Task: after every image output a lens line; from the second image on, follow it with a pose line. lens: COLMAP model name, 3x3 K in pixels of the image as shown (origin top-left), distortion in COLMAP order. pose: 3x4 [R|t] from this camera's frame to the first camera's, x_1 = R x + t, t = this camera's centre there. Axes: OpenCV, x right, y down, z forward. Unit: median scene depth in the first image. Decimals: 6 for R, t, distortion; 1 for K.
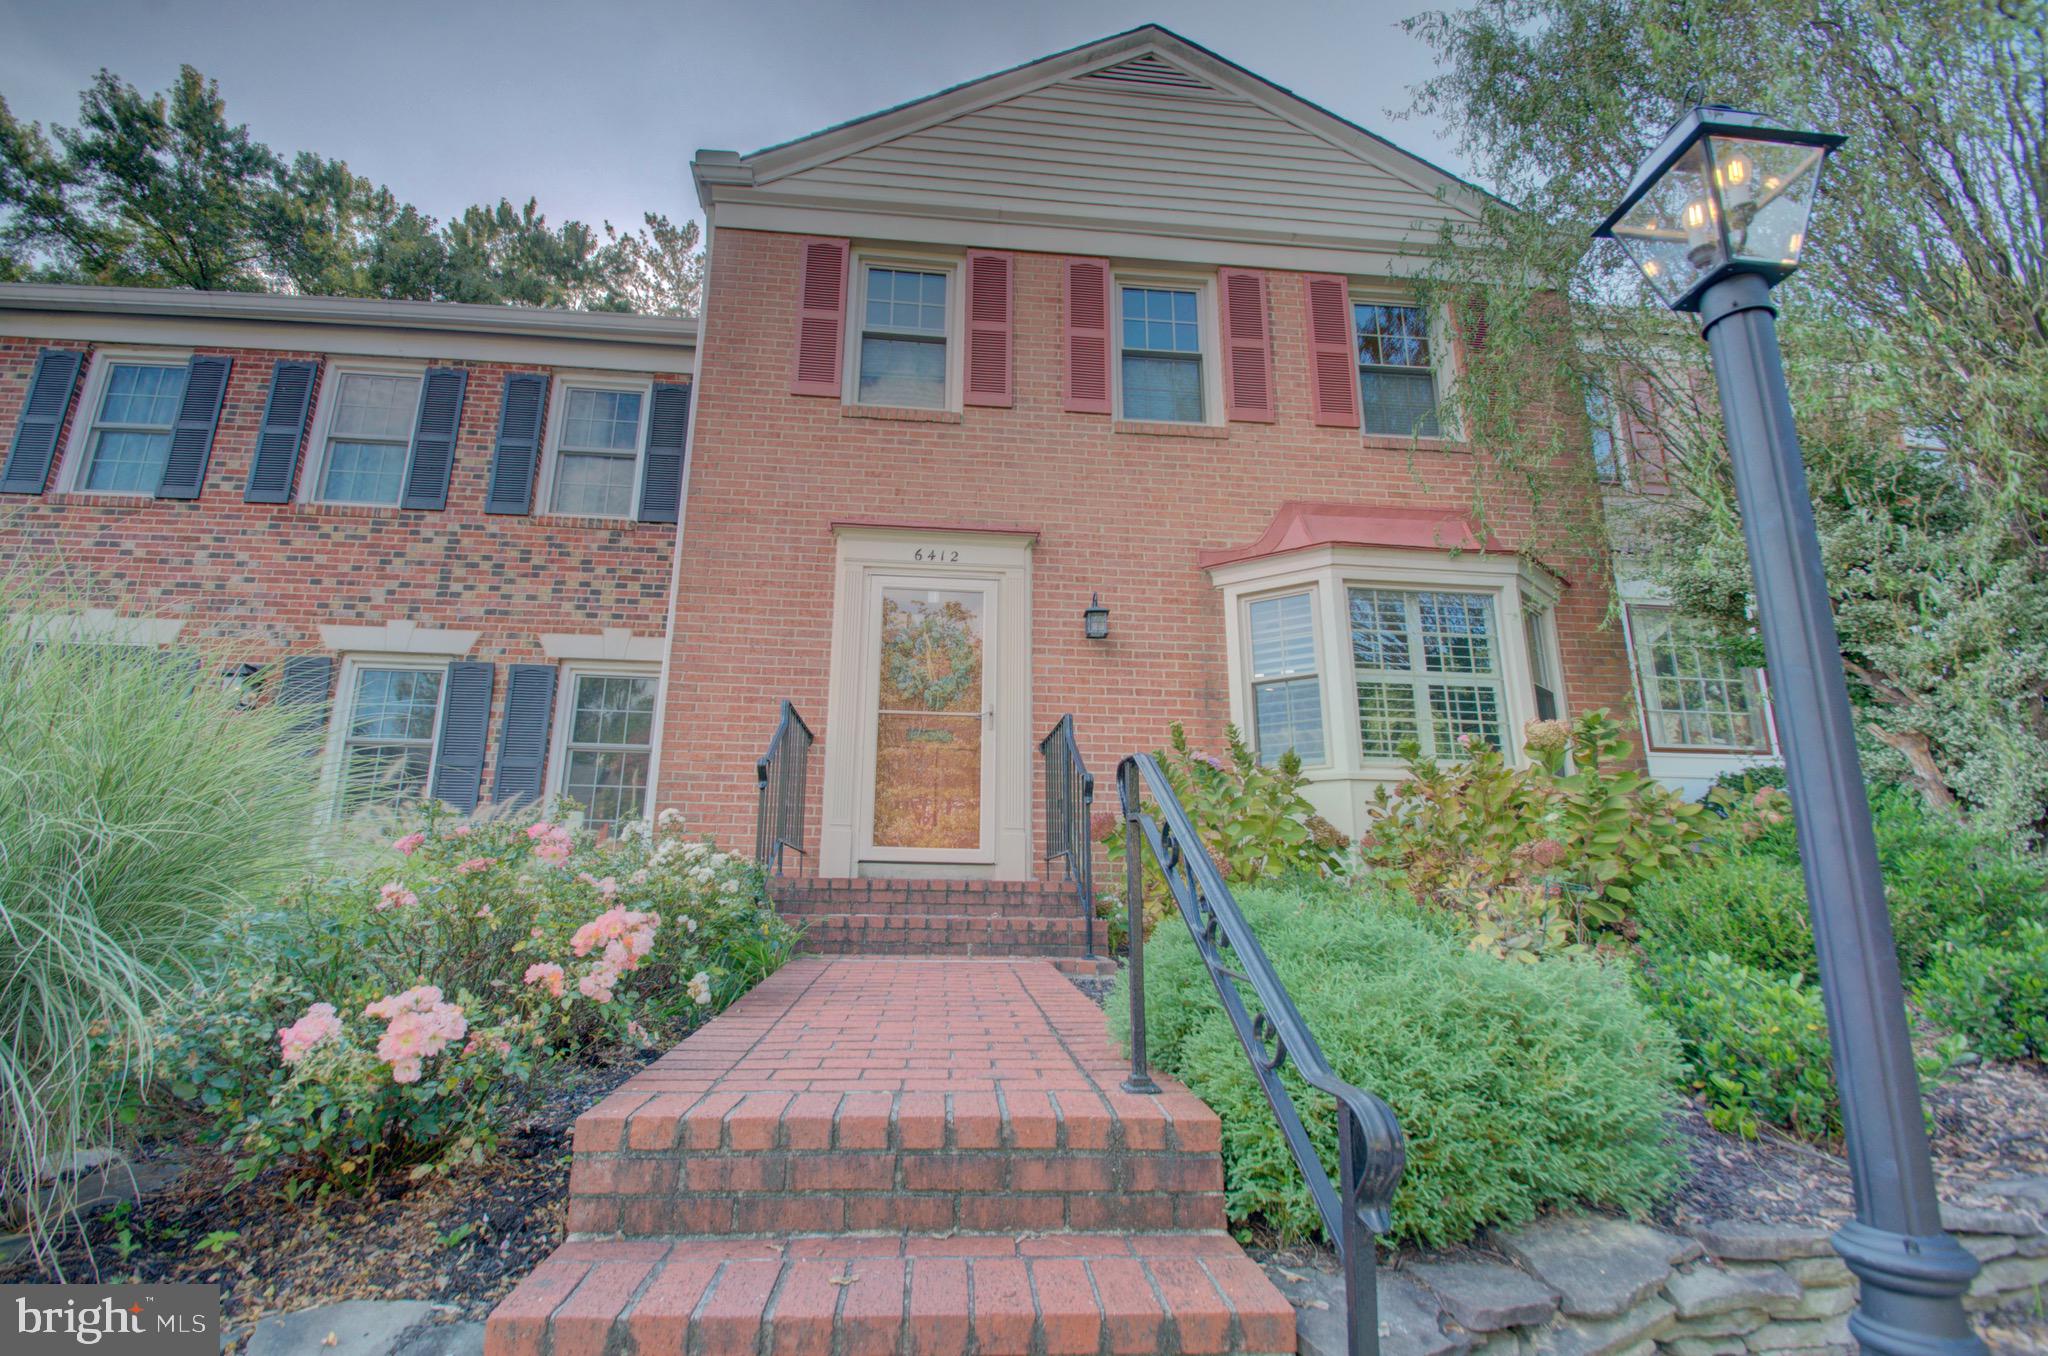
lens RADIAL K [[879.8, 0, 980.9], [0, 879.8, 700.8], [0, 0, 1]] dist [0.017983, -0.017509]
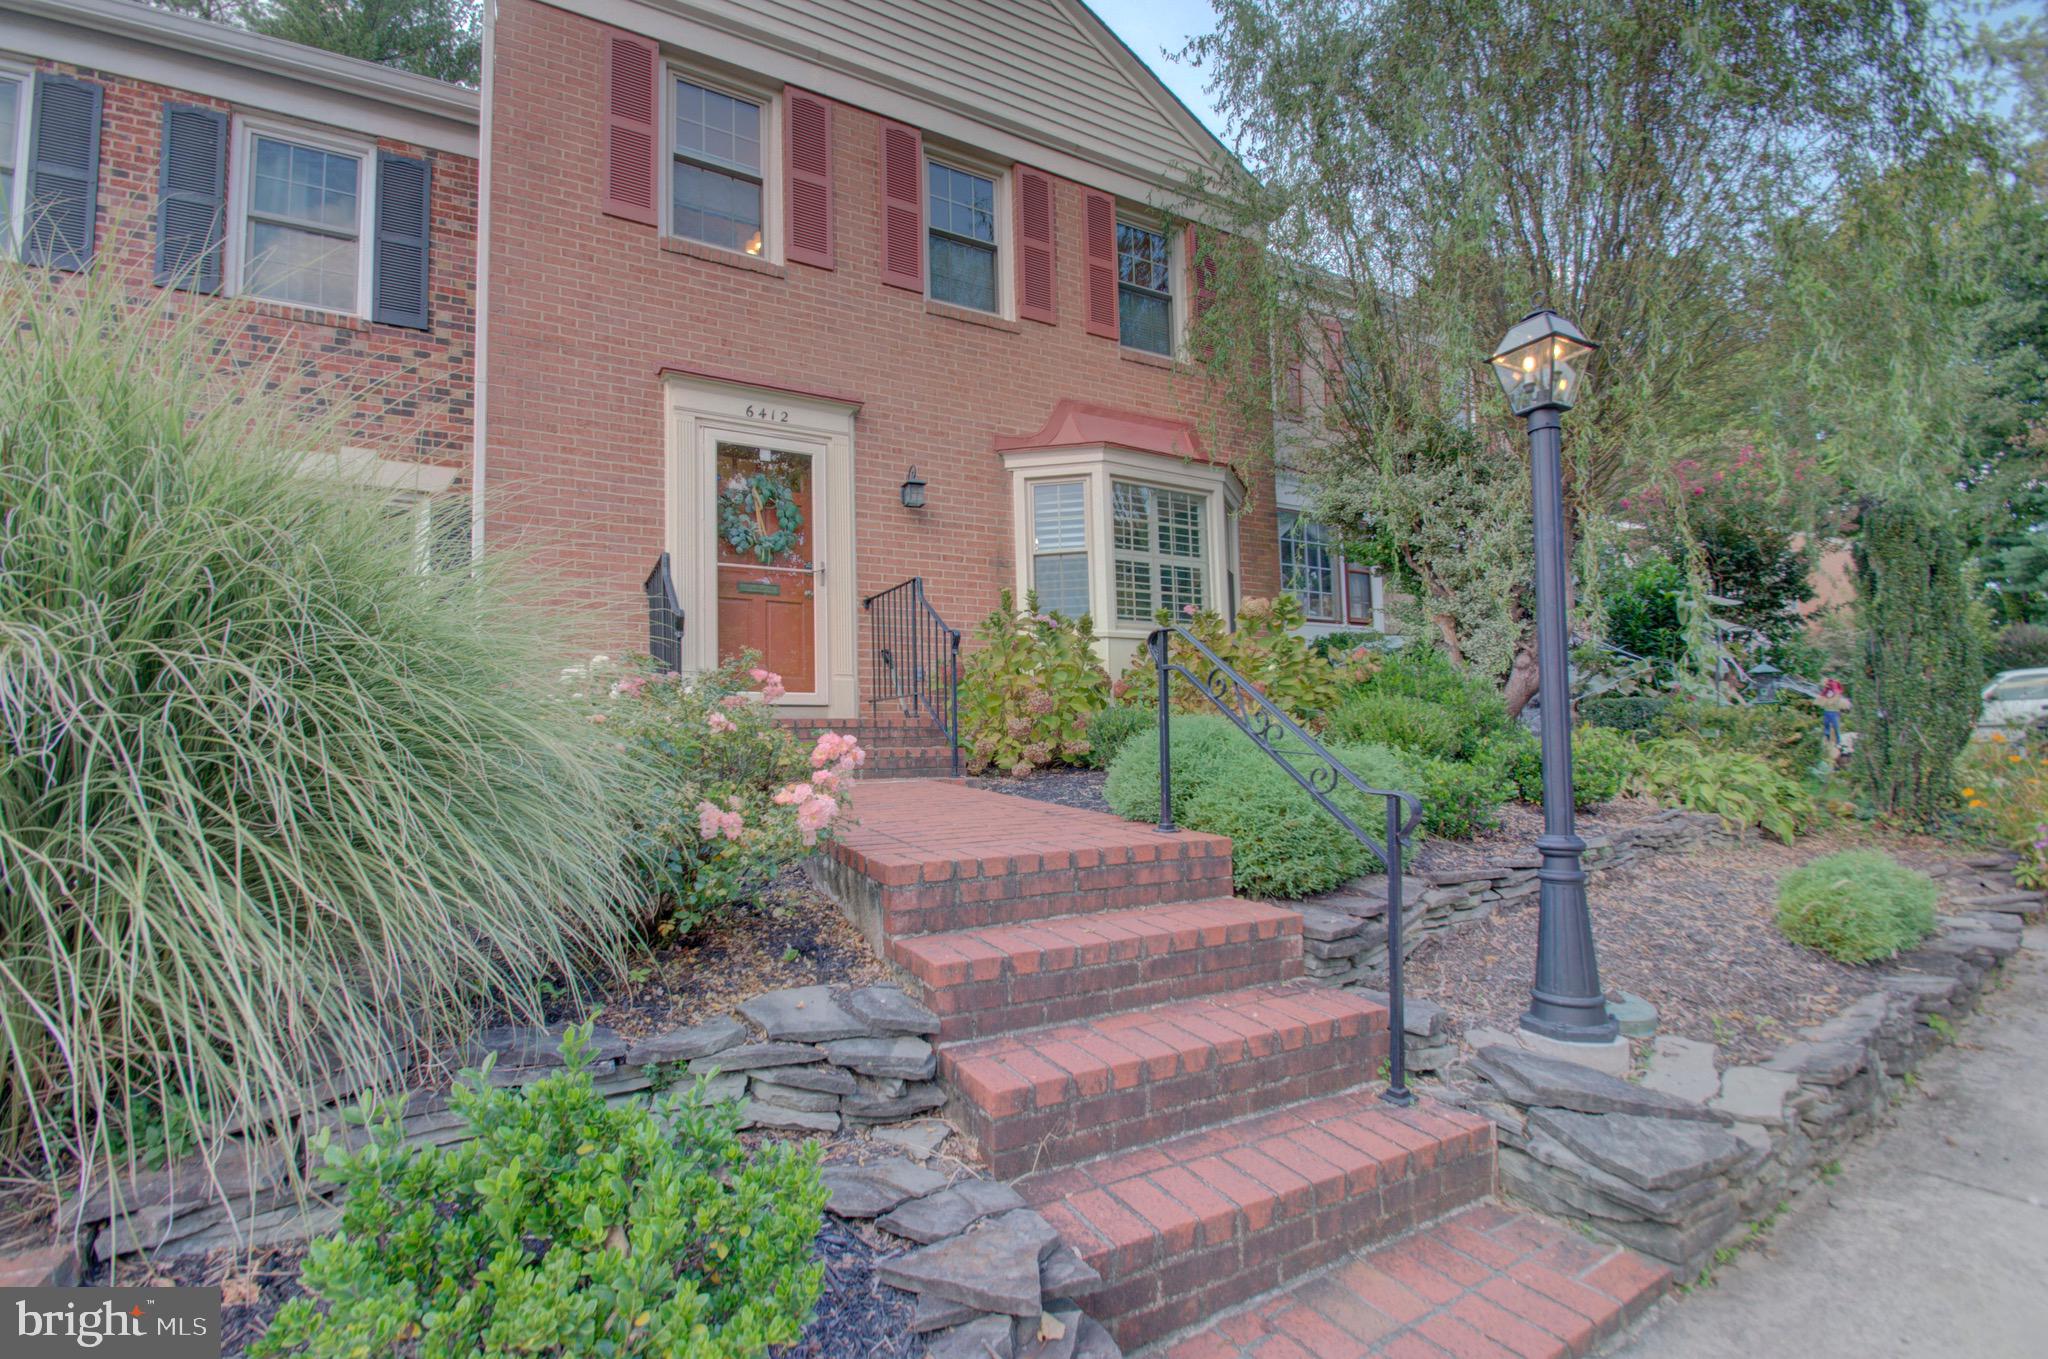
lens RADIAL K [[879.8, 0, 980.9], [0, 879.8, 702.3], [0, 0, 1]] dist [0.017983, -0.017509]
pose [[0.921010, -0.011510, 0.389369, -0.221704], [-0.056444, 0.985071, 0.162632, -0.013468], [-0.385427, -0.171764, 0.906611, -0.091386]]
